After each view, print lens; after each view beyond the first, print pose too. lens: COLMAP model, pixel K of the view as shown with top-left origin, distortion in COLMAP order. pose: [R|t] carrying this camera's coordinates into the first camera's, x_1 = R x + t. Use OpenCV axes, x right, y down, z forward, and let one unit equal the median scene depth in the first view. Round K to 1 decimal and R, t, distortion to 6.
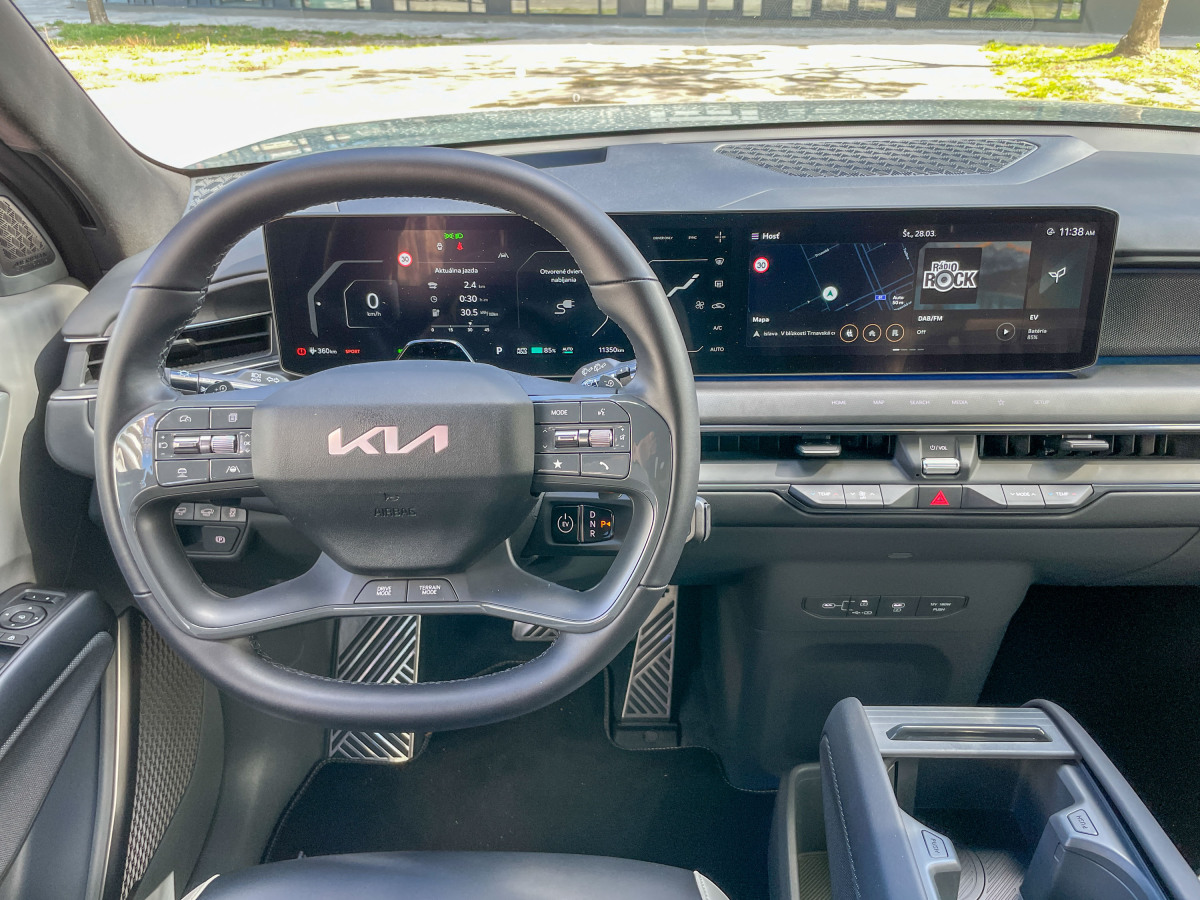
lens RADIAL K [[909.0, 0, 603.3], [0, 909.0, 442.0], [0, 0, 1]] dist [0.069282, -0.089571]
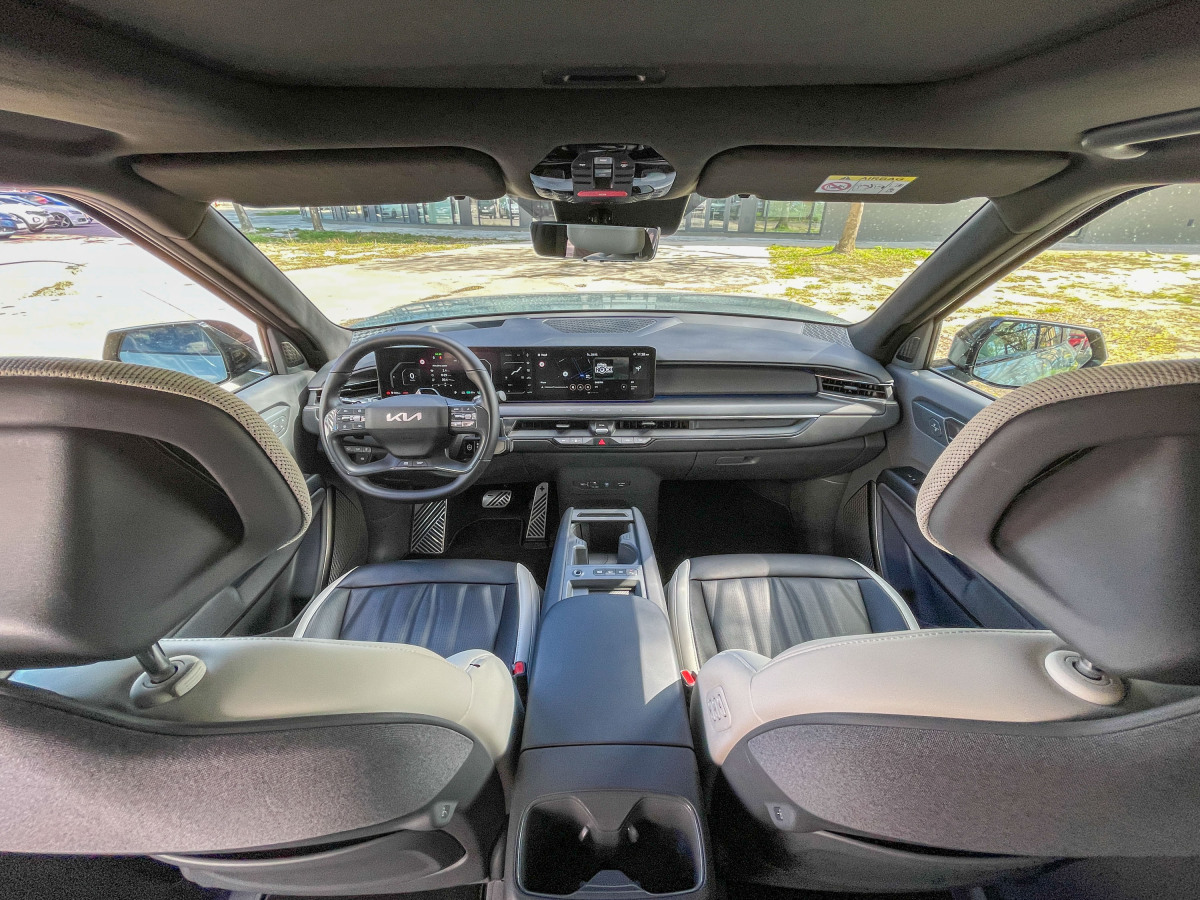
lens RADIAL K [[483.8, 0, 602.5], [0, 483.8, 452.9], [0, 0, 1]] dist [0.005676, -0.000199]
pose [[0.999665, -0.001934, 0.025808, 0.331690], [0.001712, 0.999961, 0.008624, 0.085363], [-0.025824, -0.008577, 0.999630, -0.604815]]
